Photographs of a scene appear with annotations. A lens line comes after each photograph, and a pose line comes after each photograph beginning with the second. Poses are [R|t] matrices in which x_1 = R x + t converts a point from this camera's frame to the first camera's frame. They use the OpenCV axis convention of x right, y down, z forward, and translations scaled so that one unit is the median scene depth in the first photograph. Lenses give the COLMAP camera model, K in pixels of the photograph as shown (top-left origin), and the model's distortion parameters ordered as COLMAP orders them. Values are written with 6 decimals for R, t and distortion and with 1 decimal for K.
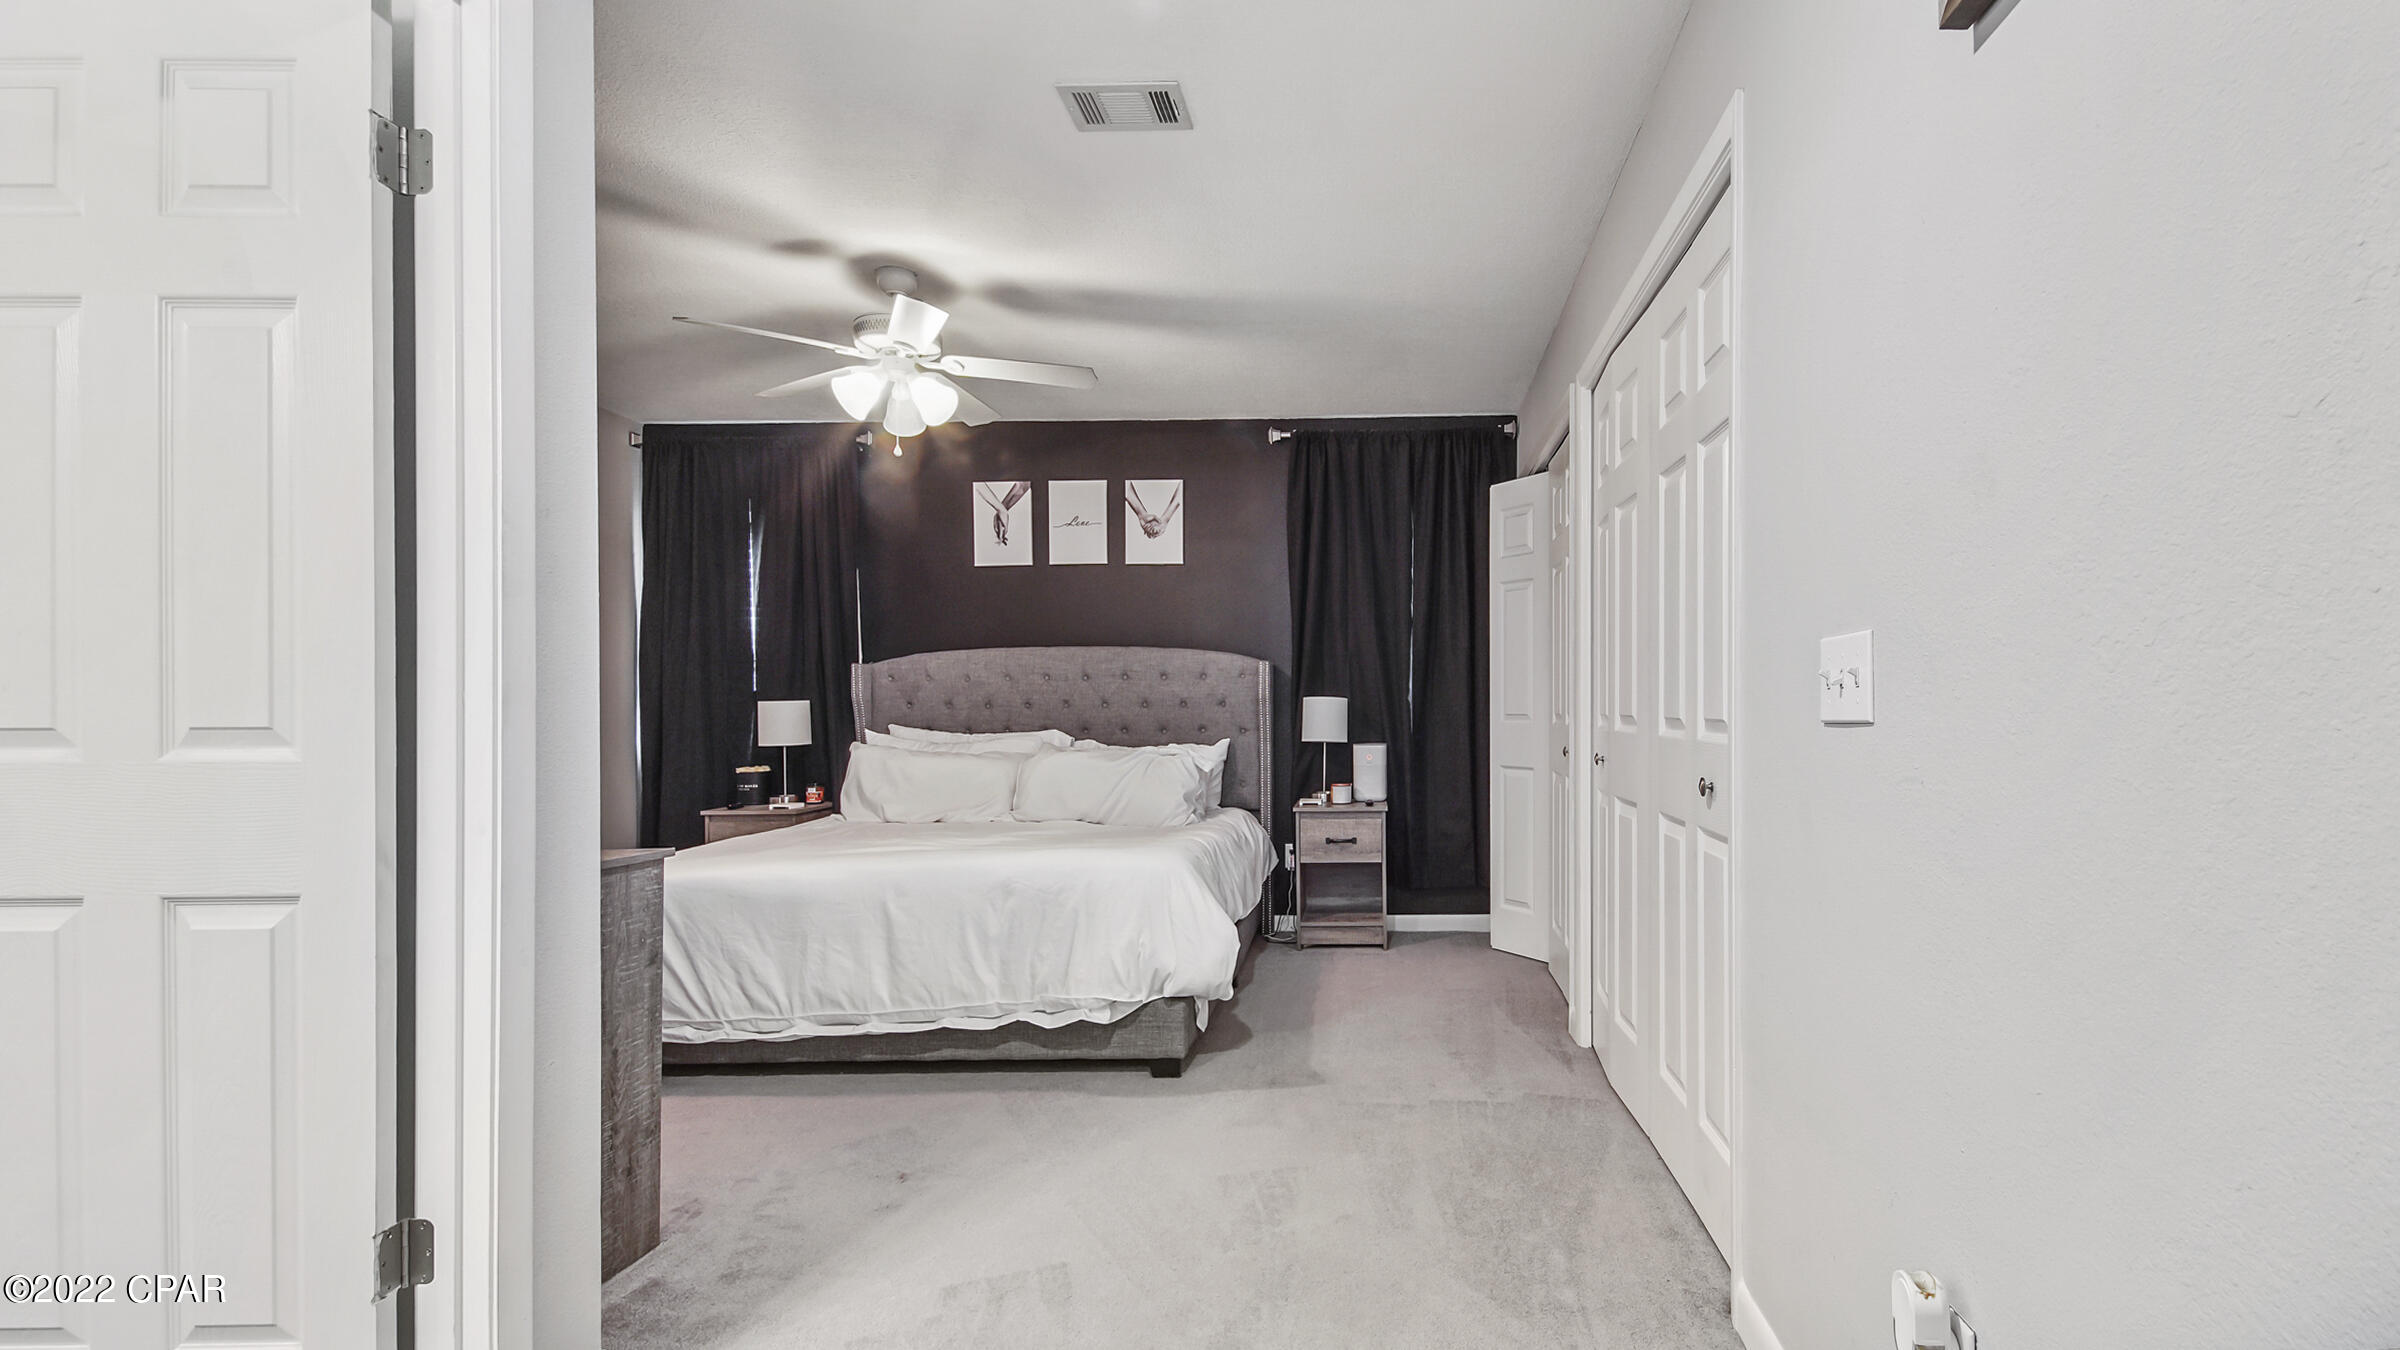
lens RADIAL K [[1059.3, 0, 1190.3], [0, 1059.3, 691.1], [0, 0, 1]] dist [0.036151, -0.019809]
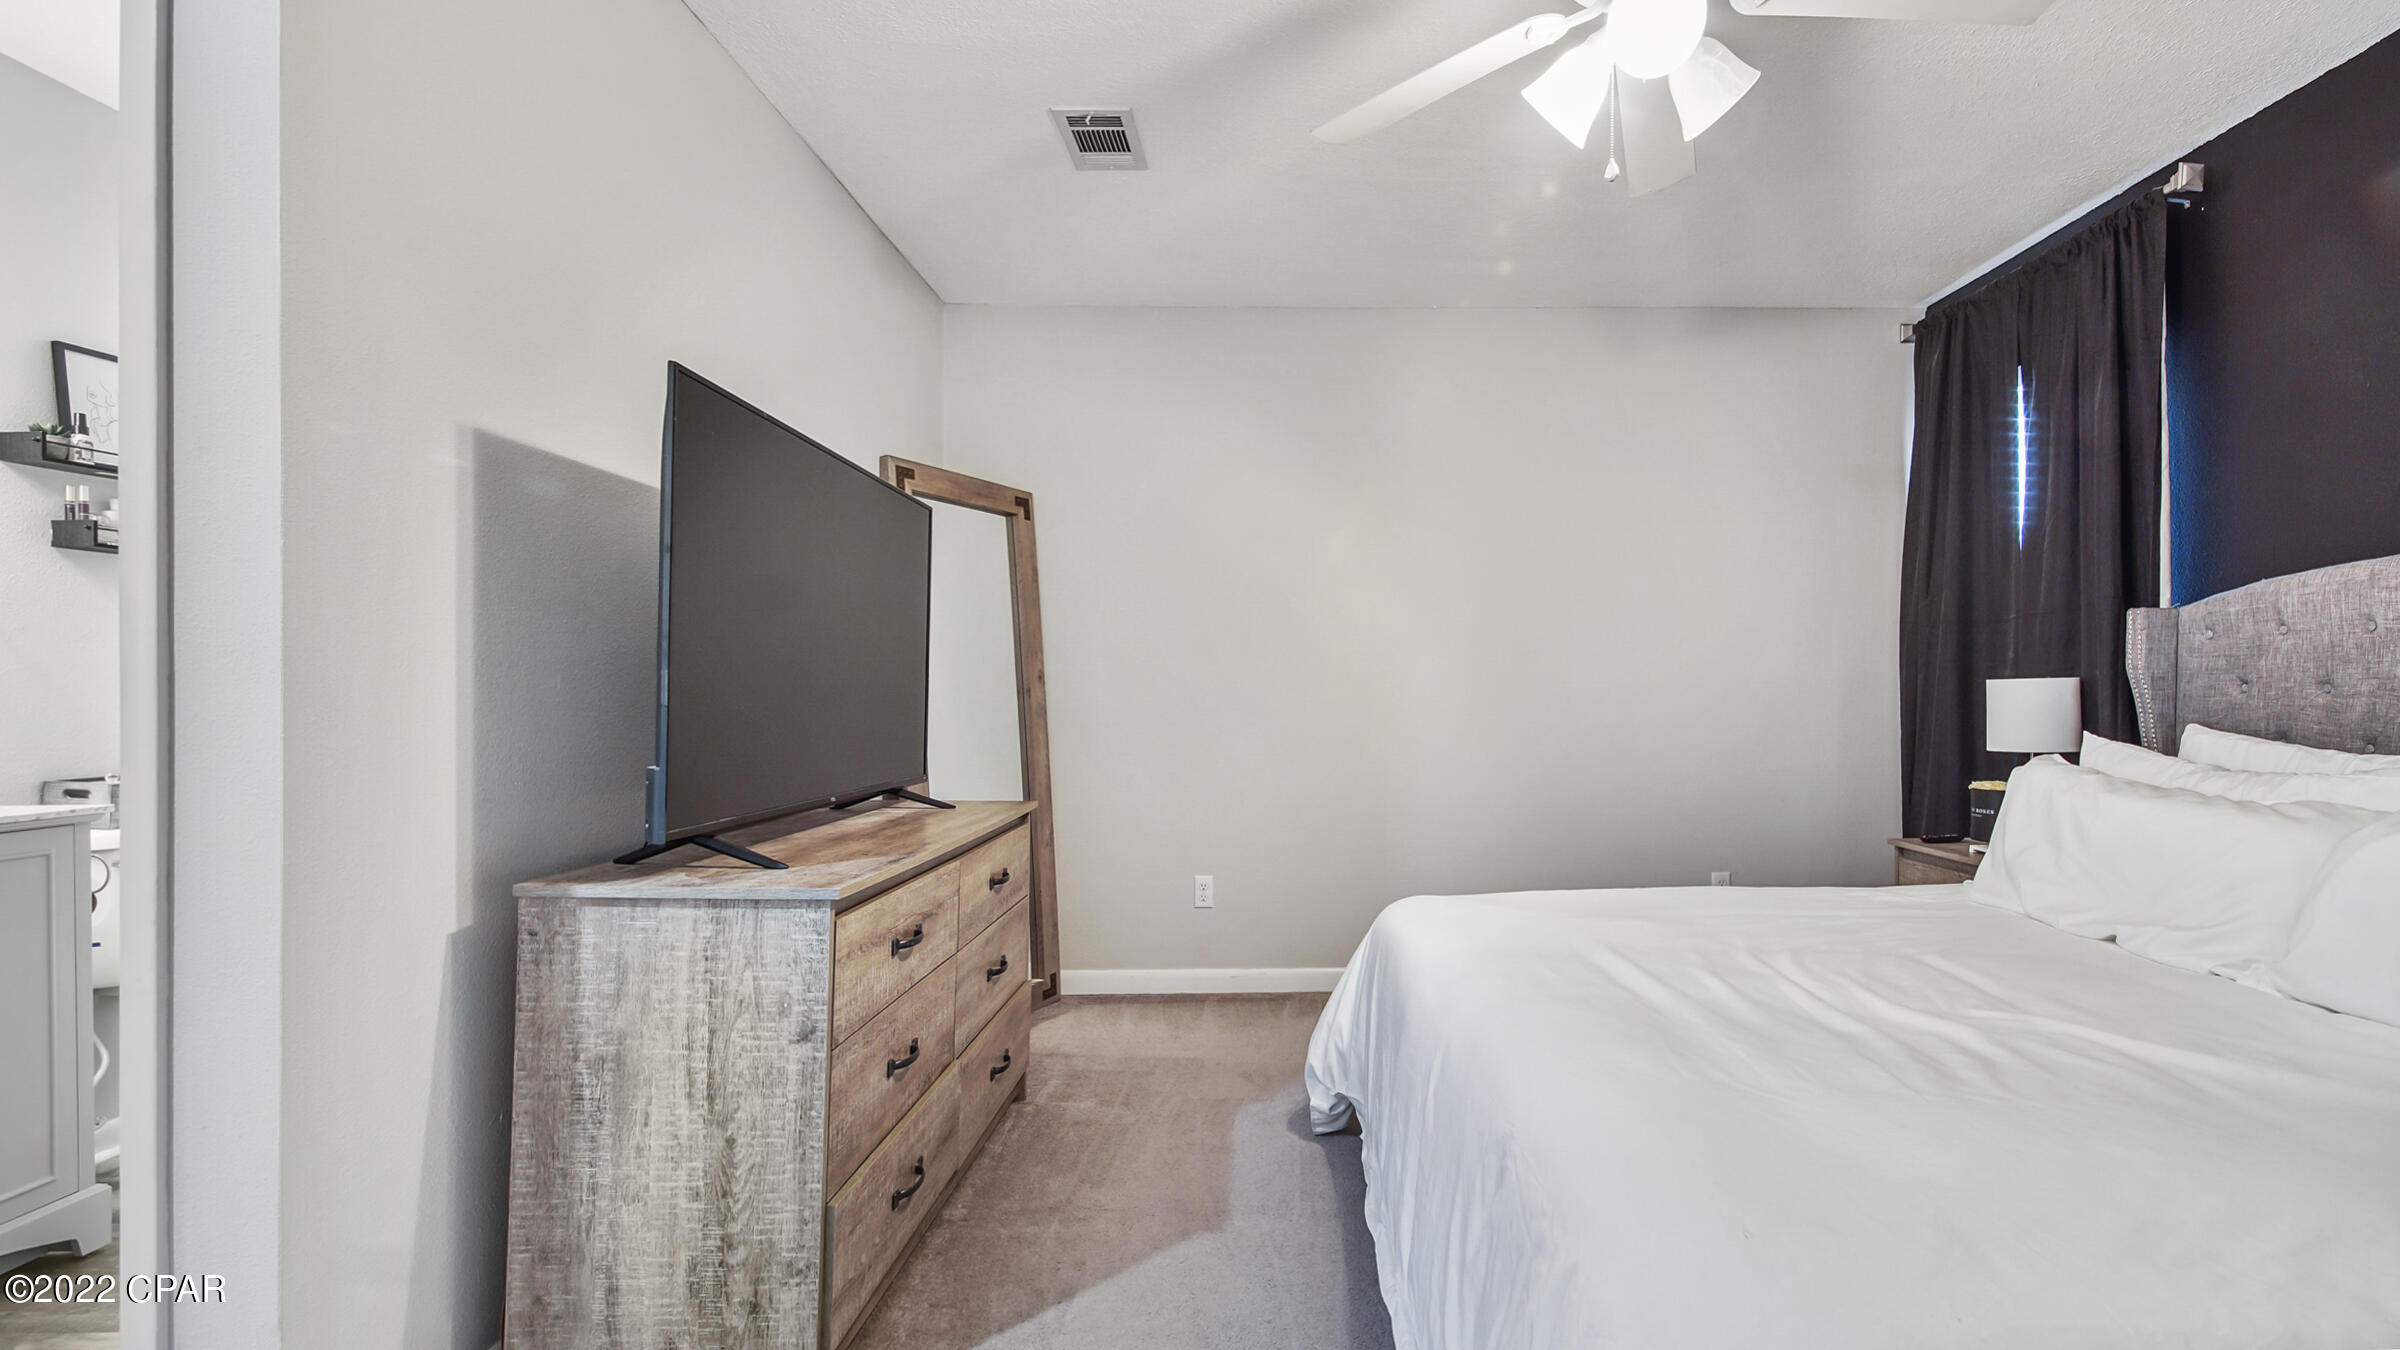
lens RADIAL K [[1059.3, 0, 1190.3], [0, 1059.3, 691.1], [0, 0, 1]] dist [0.036151, -0.019809]
pose [[0.234357, 0.009008, -0.972109, 0.270868], [0.012683, 0.999844, 0.012323, 0.009607], [0.972068, -0.015217, 0.234206, 1.103947]]
